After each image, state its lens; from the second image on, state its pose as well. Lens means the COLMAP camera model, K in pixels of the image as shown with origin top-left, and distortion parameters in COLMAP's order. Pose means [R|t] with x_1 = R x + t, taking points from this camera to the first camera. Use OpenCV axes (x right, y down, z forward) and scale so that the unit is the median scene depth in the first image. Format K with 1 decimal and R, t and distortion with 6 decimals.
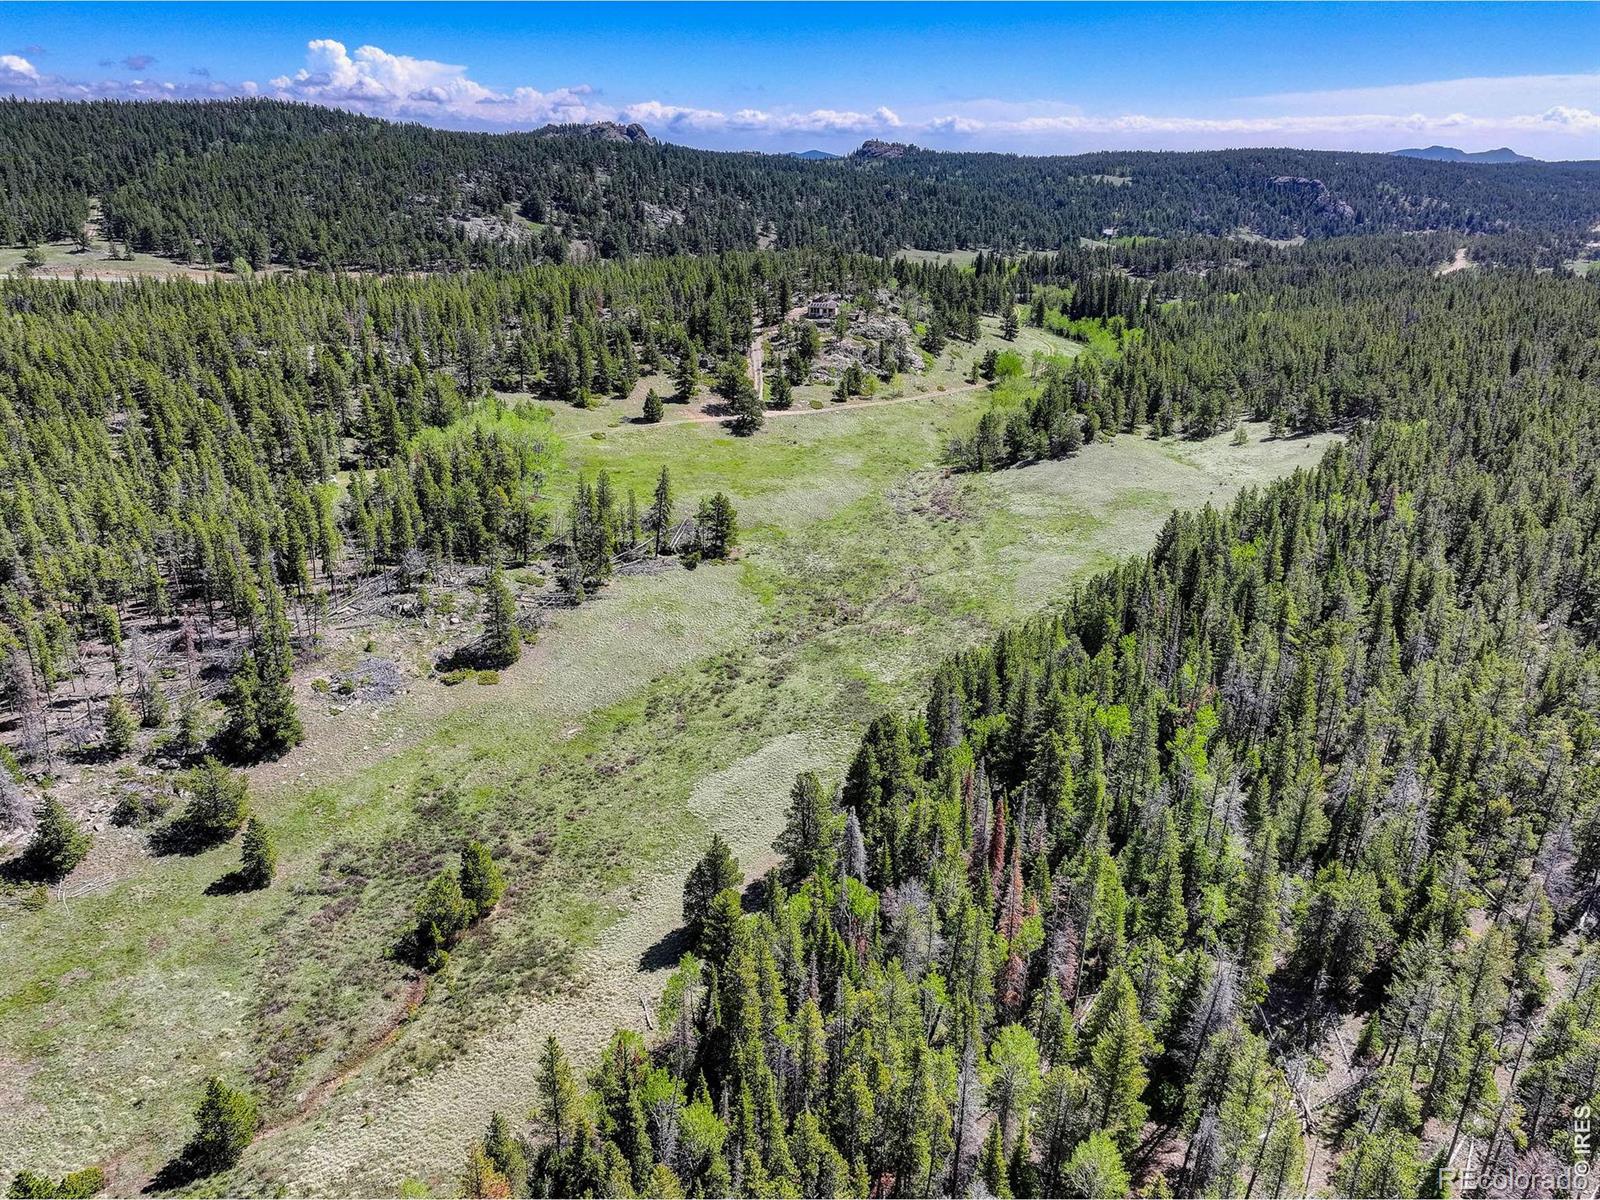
lens RADIAL K [[1114.0, 0, 800.0], [0, 1114.0, 600.0], [0, 0, 1]] dist [-0.000864, 0.035358]
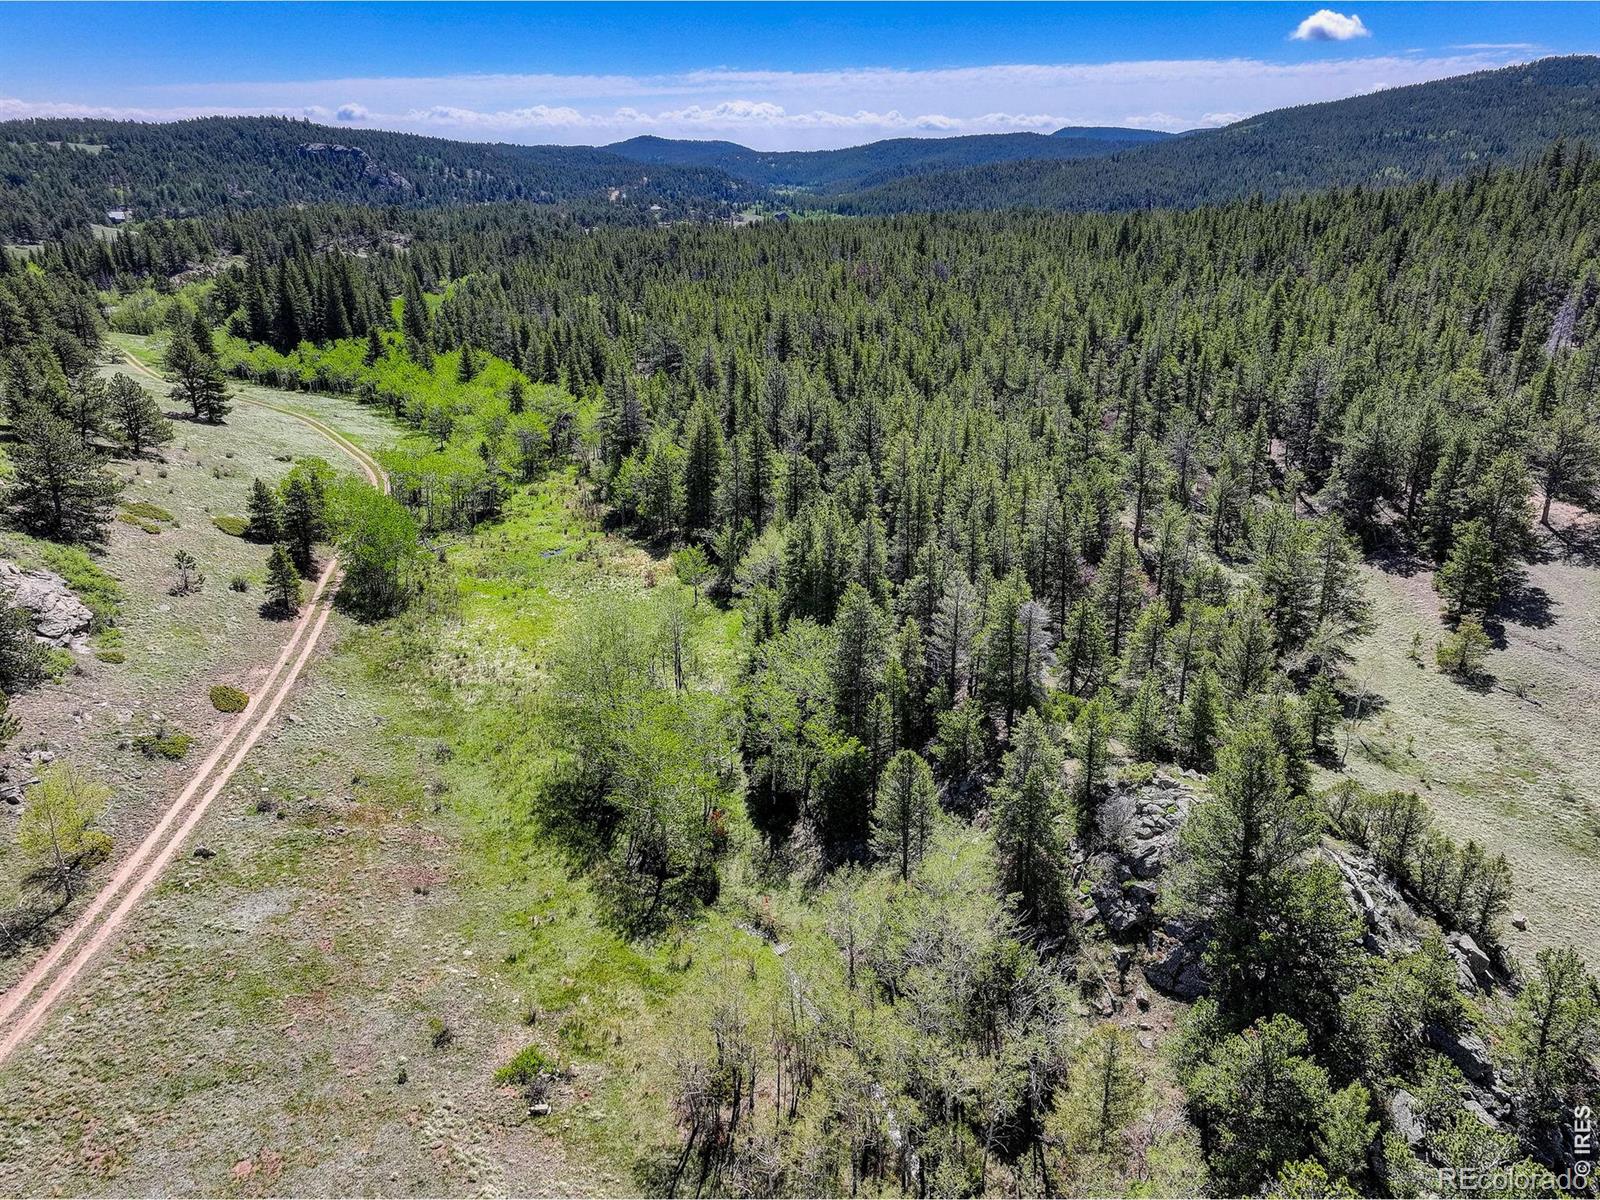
lens RADIAL K [[1114.0, 0, 800.0], [0, 1114.0, 600.0], [0, 0, 1]] dist [-0.000864, 0.035358]
pose [[0.674577, -0.287959, 0.679724, 0.022046], [0.284733, 0.951026, 0.120317, -0.091352], [-0.681082, 0.112376, 0.723532, 0.325786]]
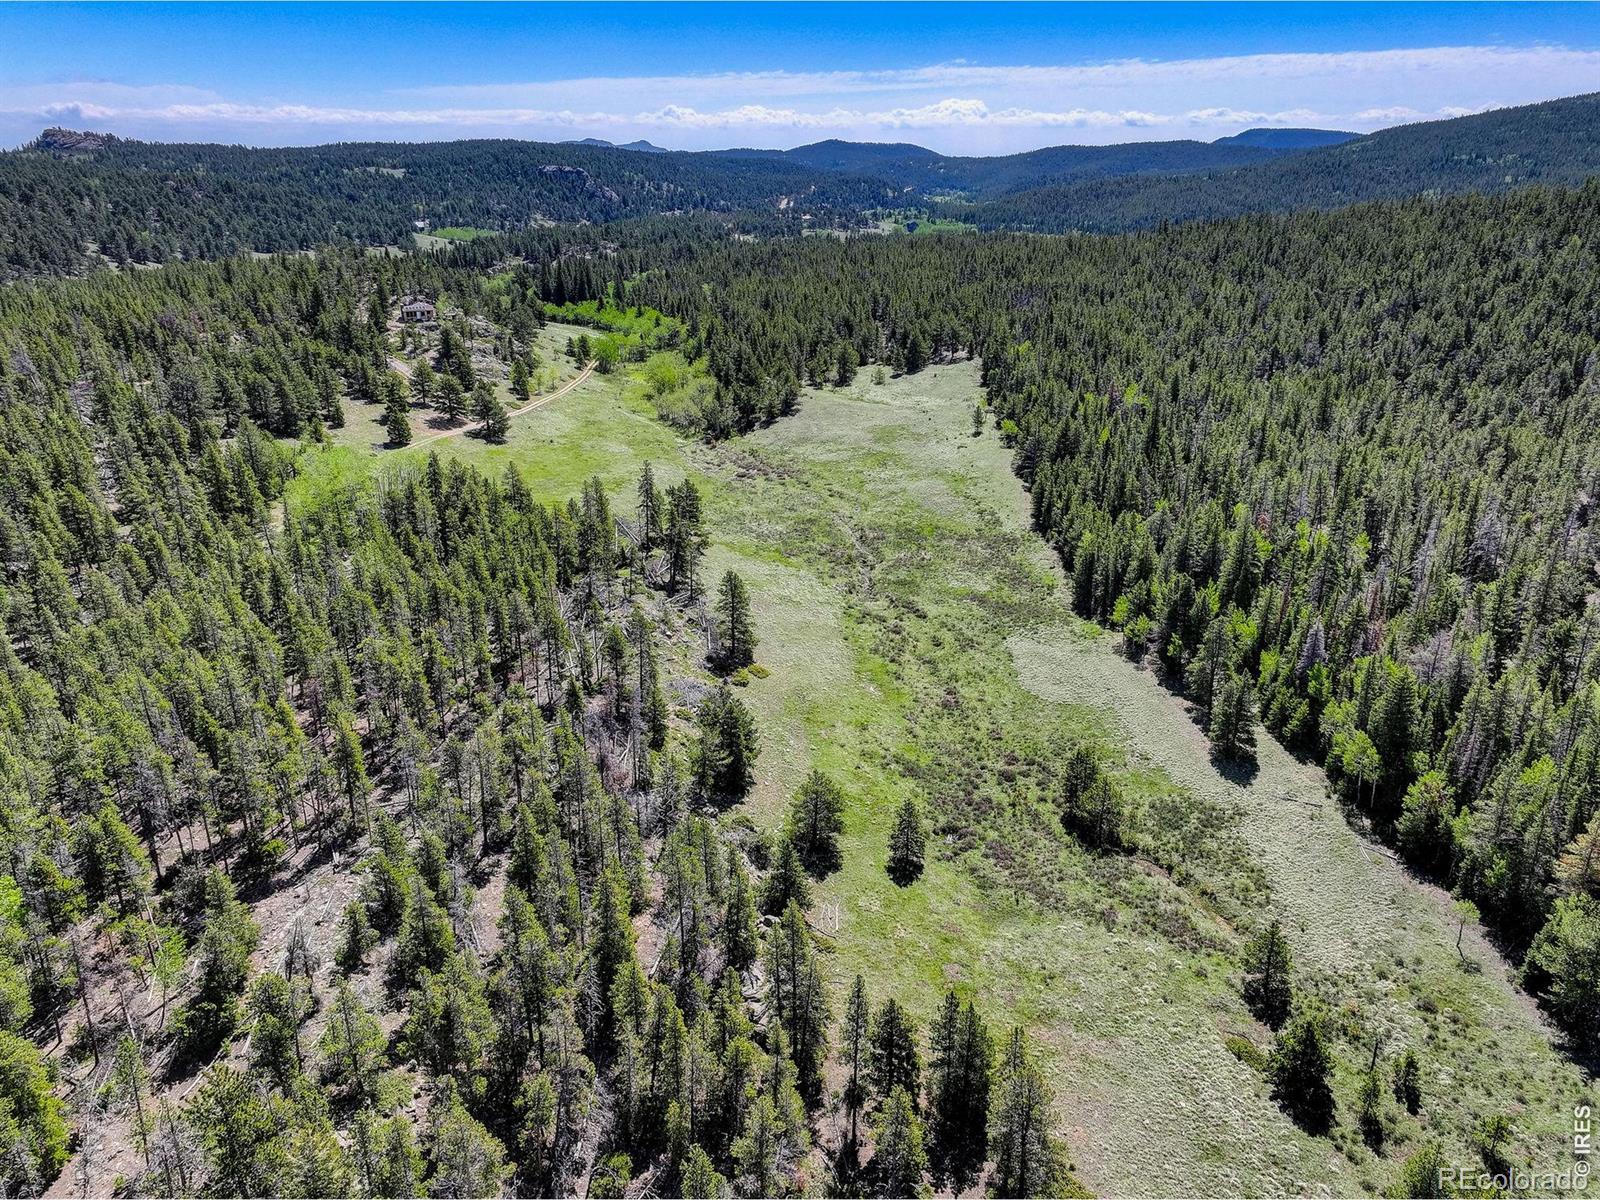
lens RADIAL K [[1114.0, 0, 800.0], [0, 1114.0, 600.0], [0, 0, 1]] dist [-0.000864, 0.035358]
pose [[0.785888, -0.245052, 0.567740, -0.150193], [0.241285, 0.966870, 0.083332, -0.012403], [-0.569351, 0.071497, 0.818979, 0.029095]]
